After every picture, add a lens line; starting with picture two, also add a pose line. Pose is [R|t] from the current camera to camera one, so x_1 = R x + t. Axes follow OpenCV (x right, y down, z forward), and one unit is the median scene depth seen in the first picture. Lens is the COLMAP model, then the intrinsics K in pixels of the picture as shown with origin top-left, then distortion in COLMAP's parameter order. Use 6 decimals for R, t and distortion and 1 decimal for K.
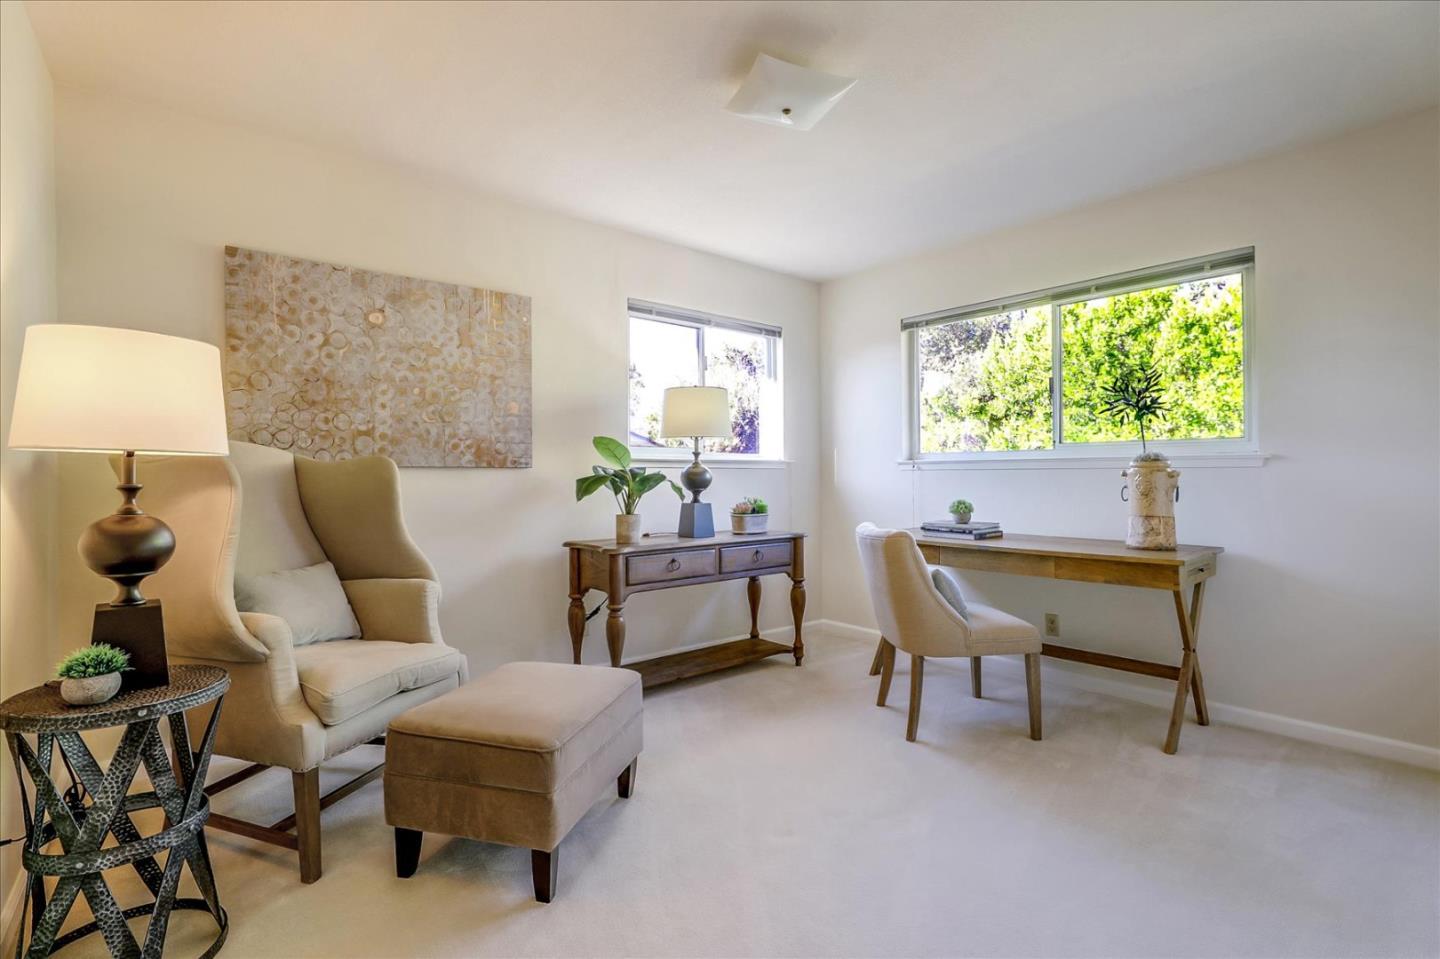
lens RADIAL K [[668.1, 0, 723.7], [0, 668.1, 471.2], [0, 0, 1]] dist [-0.046873, 0.015147]
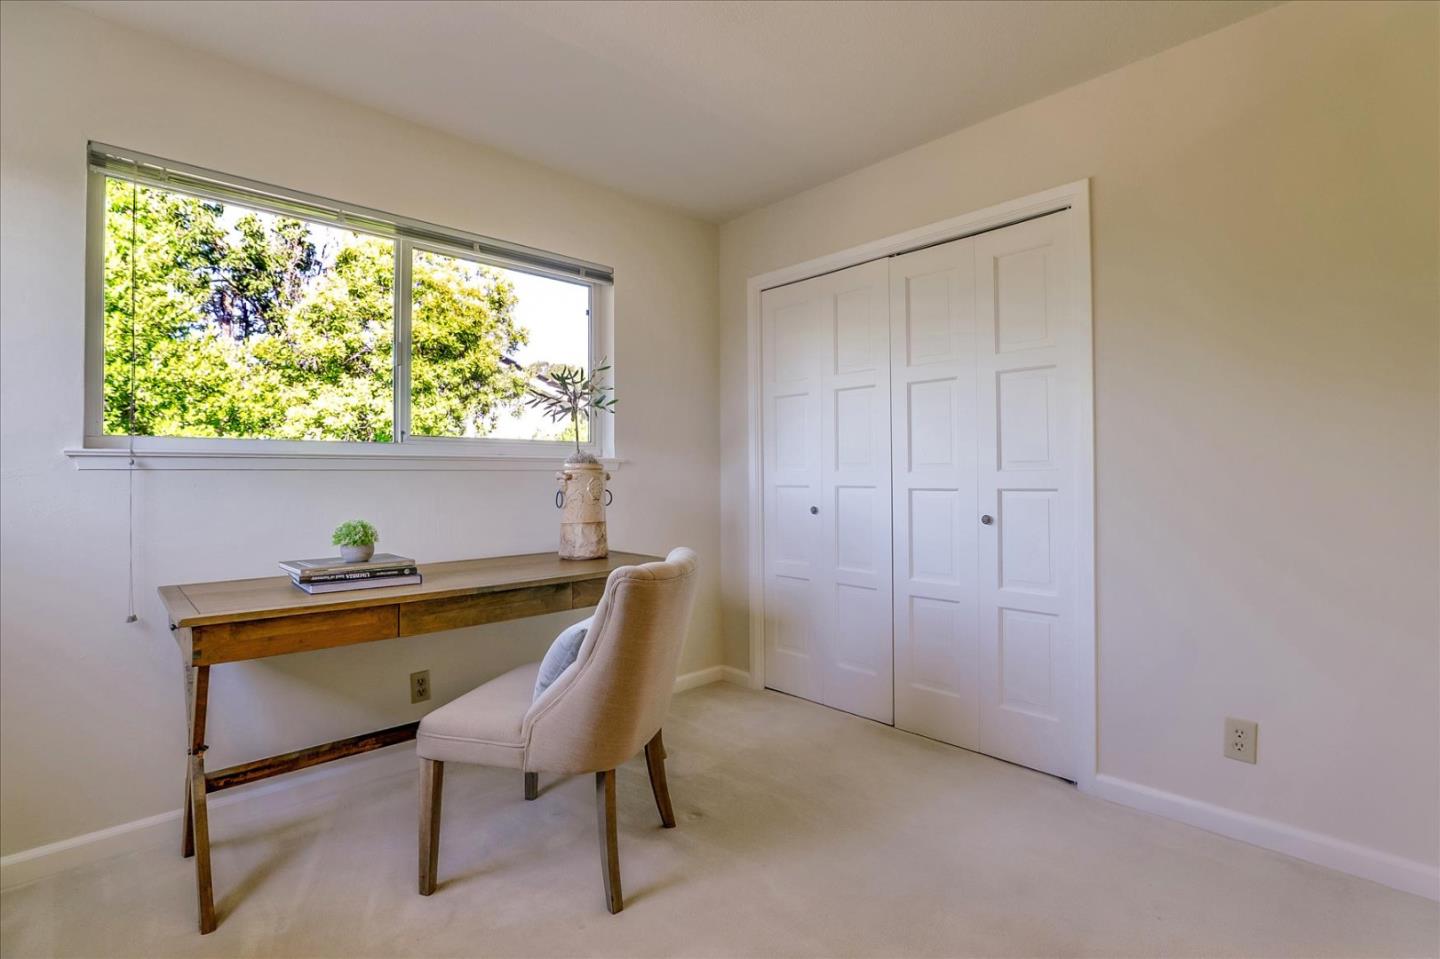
lens RADIAL K [[668.1, 0, 723.7], [0, 668.1, 471.2], [0, 0, 1]] dist [-0.046873, 0.015147]
pose [[-0.042905, 0.009922, 0.999030, -0.255038], [-0.002131, 0.999948, -0.010022, 0.004378], [-0.999077, -0.002559, -0.042882, 0.731546]]
